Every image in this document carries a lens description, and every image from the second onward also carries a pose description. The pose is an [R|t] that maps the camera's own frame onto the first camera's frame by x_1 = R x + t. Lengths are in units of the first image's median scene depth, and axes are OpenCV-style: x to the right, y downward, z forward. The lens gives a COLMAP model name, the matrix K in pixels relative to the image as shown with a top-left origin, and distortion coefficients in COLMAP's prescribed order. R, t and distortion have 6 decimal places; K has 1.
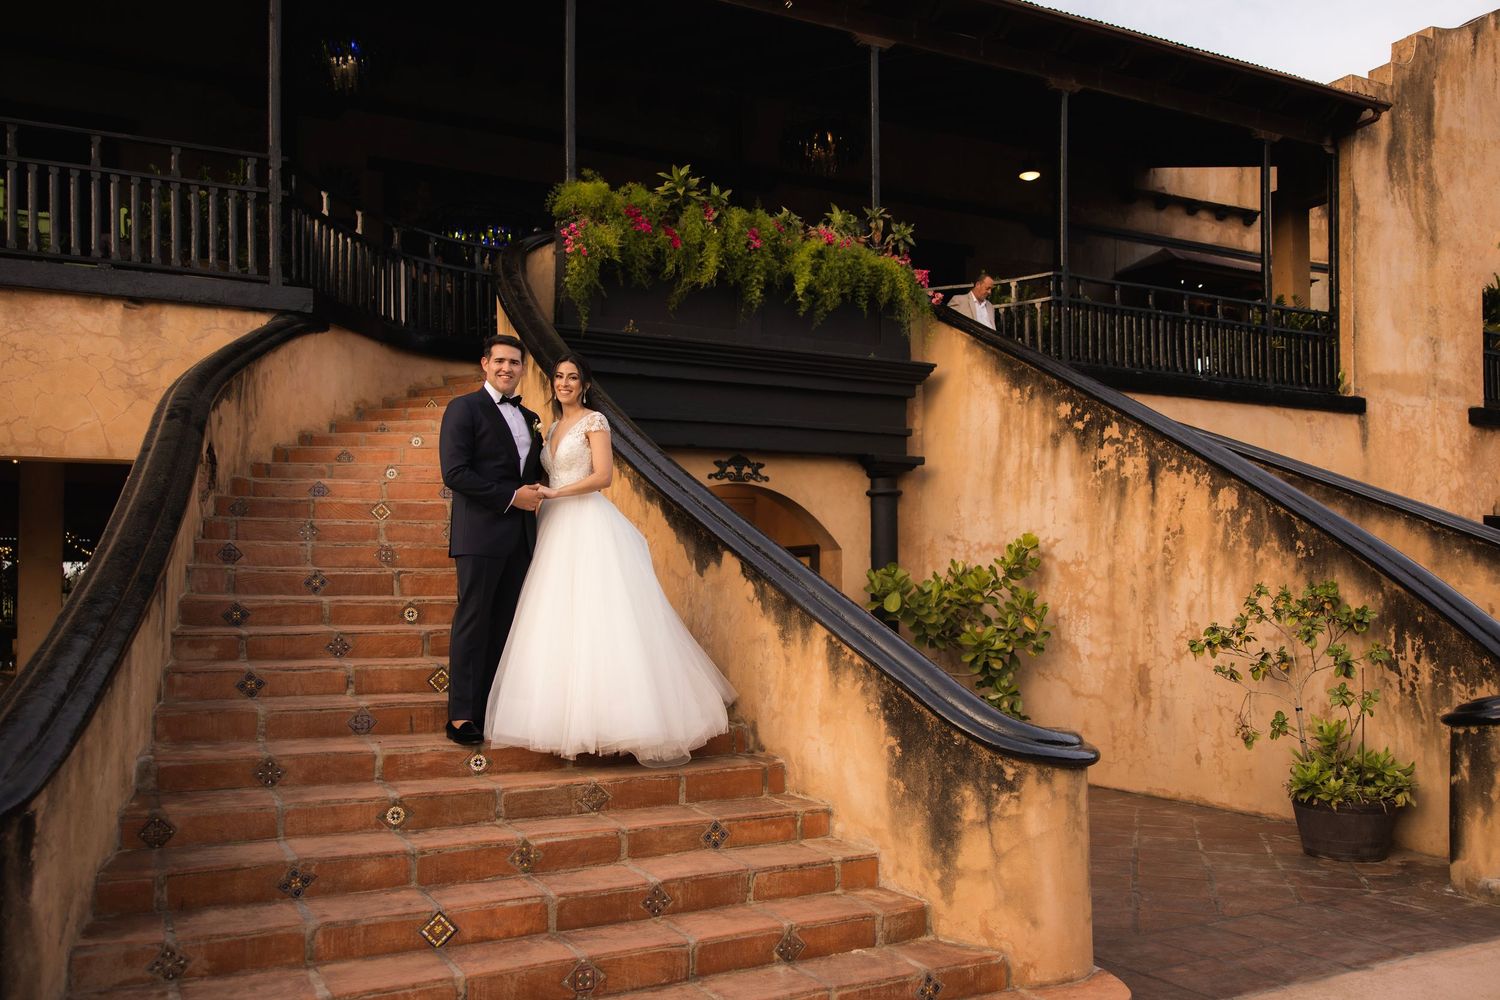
lens RADIAL K [[1290.4, 0, 822.2], [0, 1290.4, 557.4], [0, 0, 1]] dist [0.012202, -0.011255]
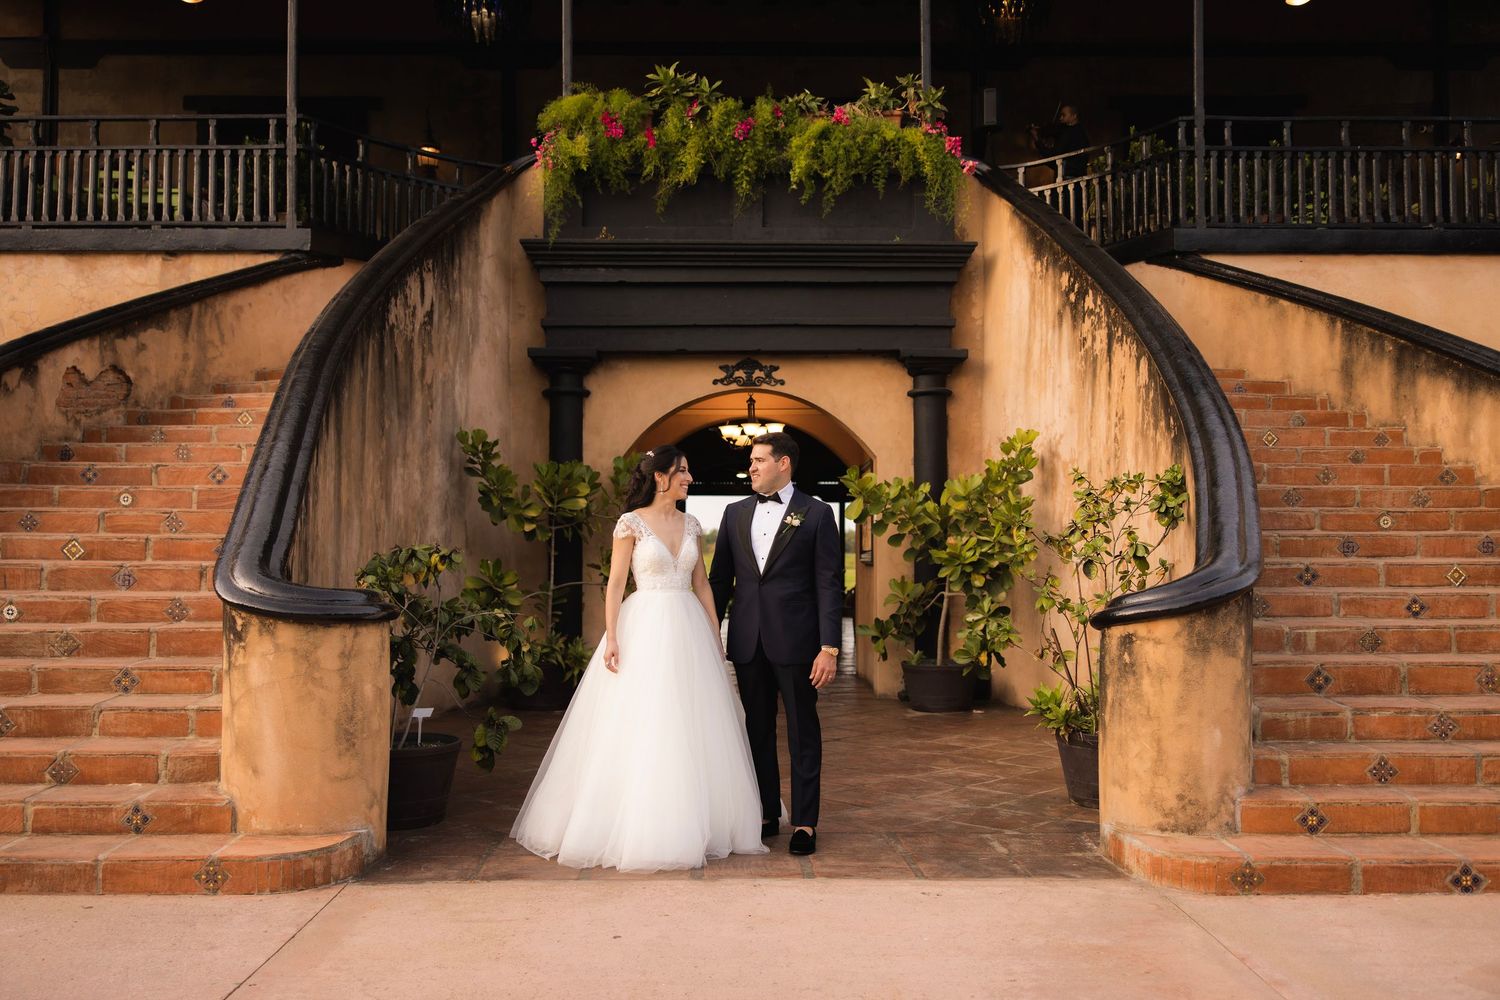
lens RADIAL K [[1453.9, 0, 794.7], [0, 1453.9, 491.5], [0, 0, 1]] dist [0.005094, 0.008674]
pose [[0.876976, -0.016138, -0.480264, 0.742480], [0.008561, 0.999802, -0.017963, 0.058775], [0.480459, 0.011641, 0.876940, 0.132643]]
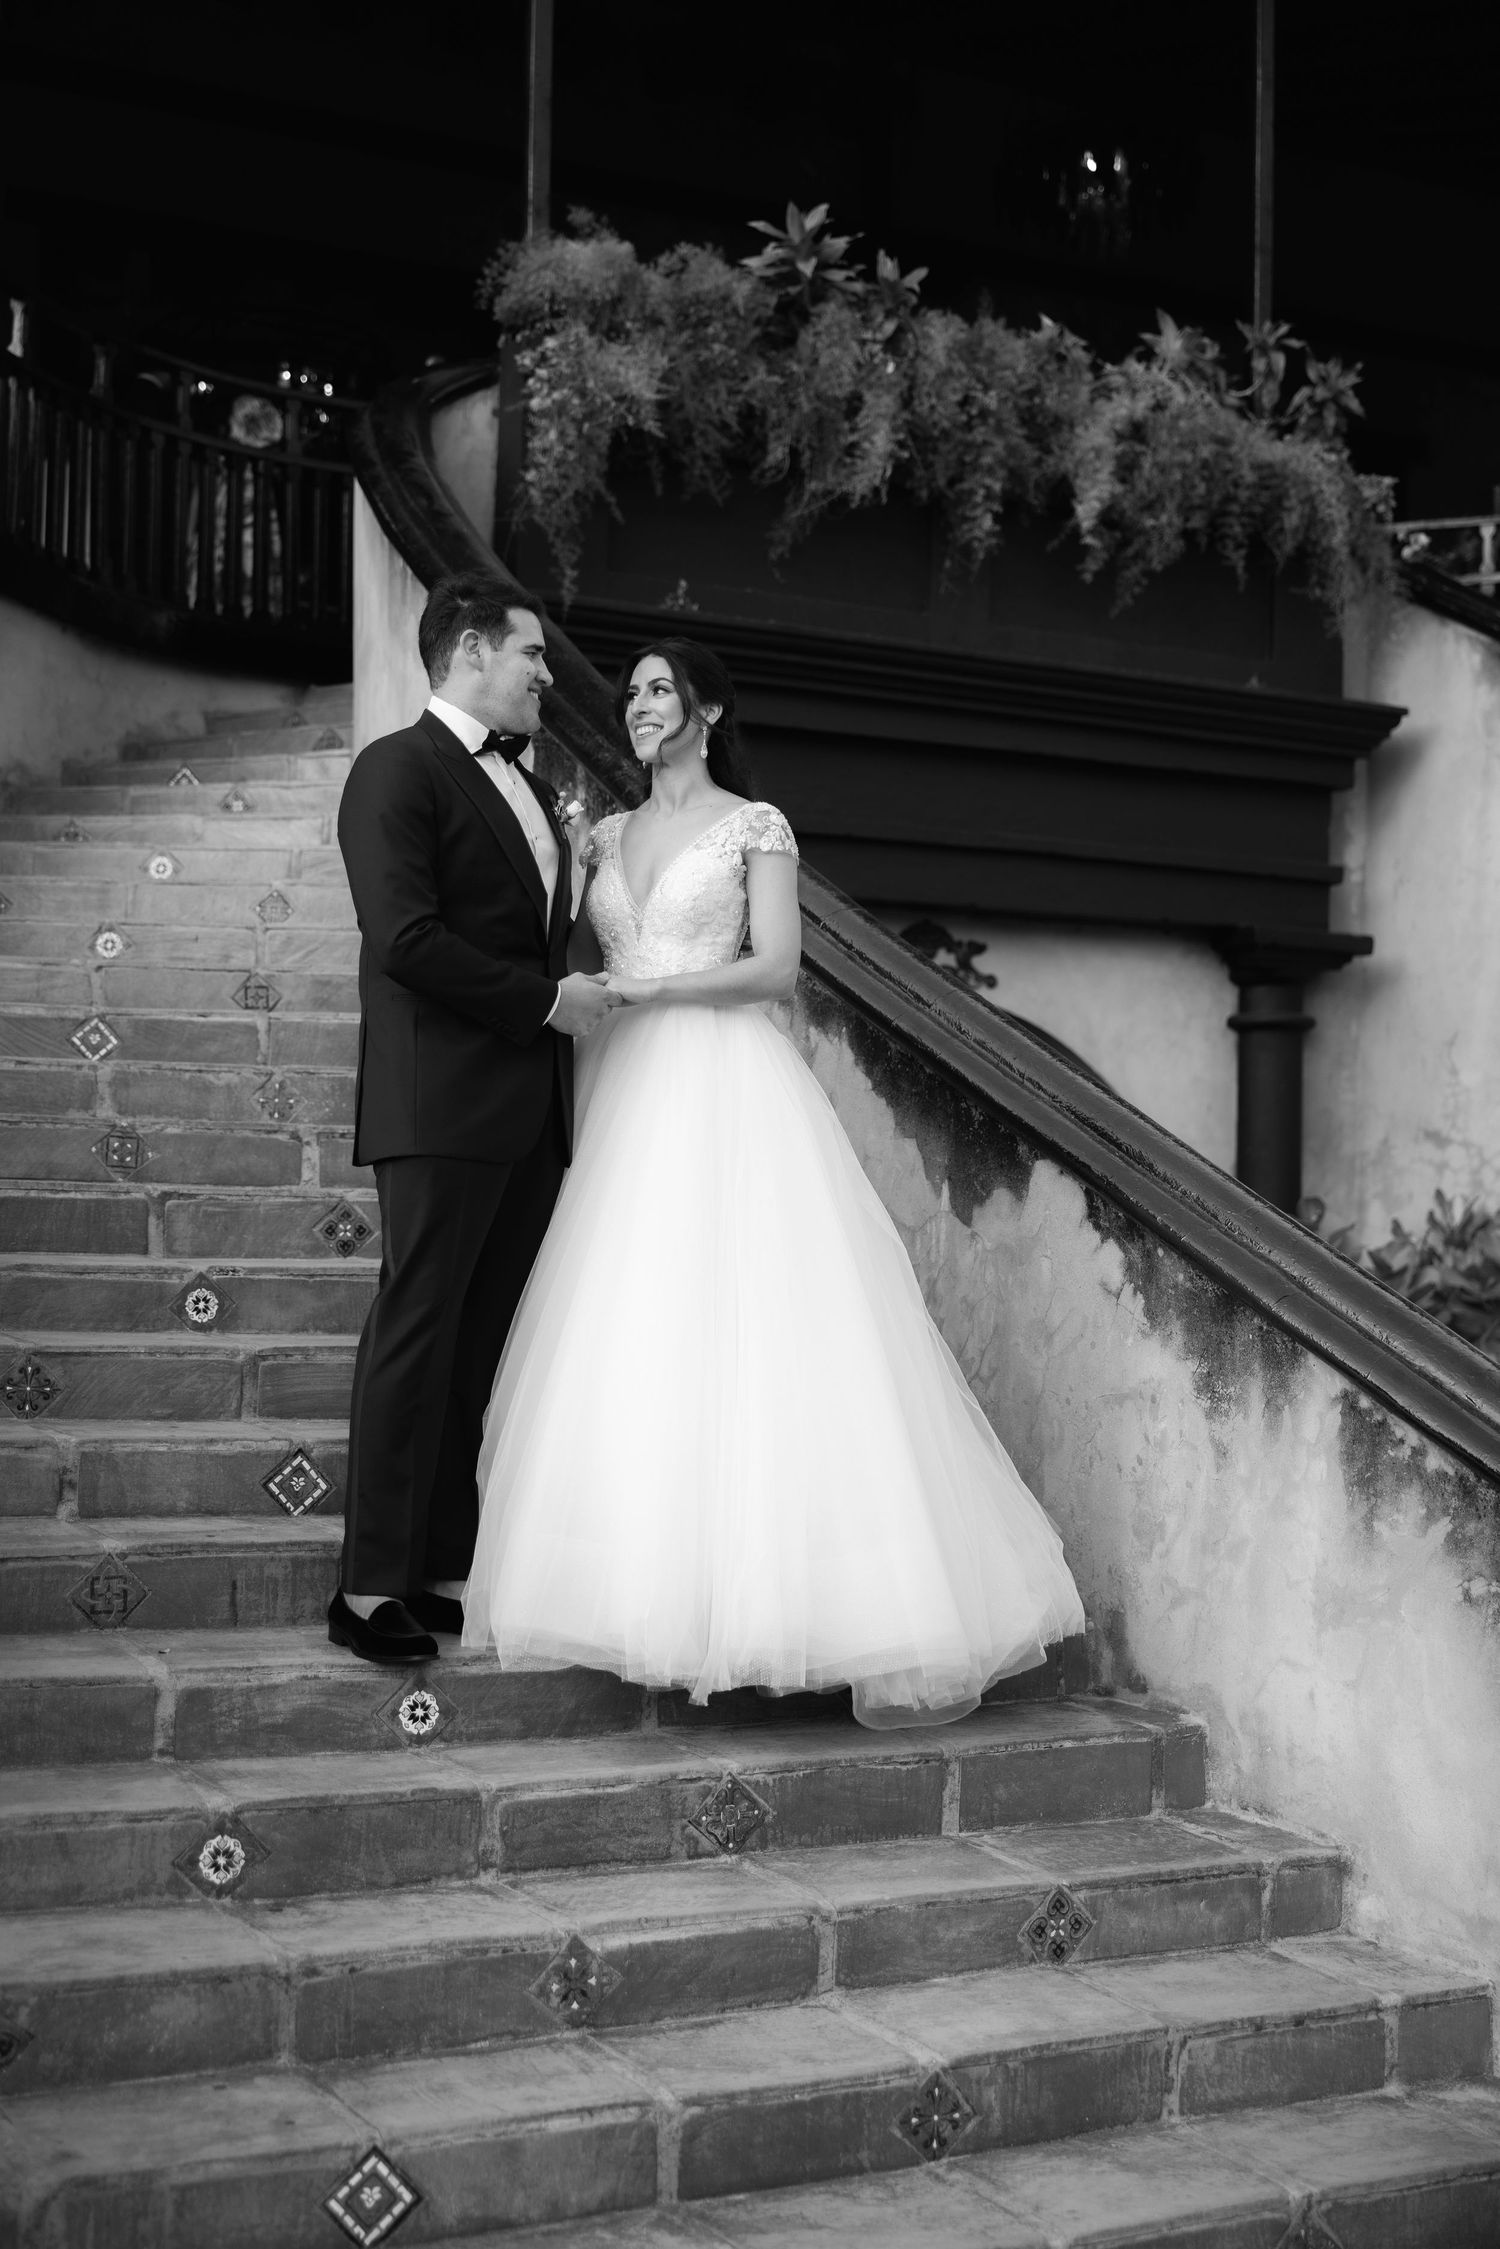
lens RADIAL K [[2982.2, 0, 912.9], [0, 2982.2, 1124.5], [0, 0, 1]] dist [0.010411, -0.000791]
pose [[0.999671, 0.022162, -0.012909, -0.086208], [-0.022370, 0.999618, -0.016201, -0.000193], [0.012545, 0.016484, 0.999785, 0.101023]]
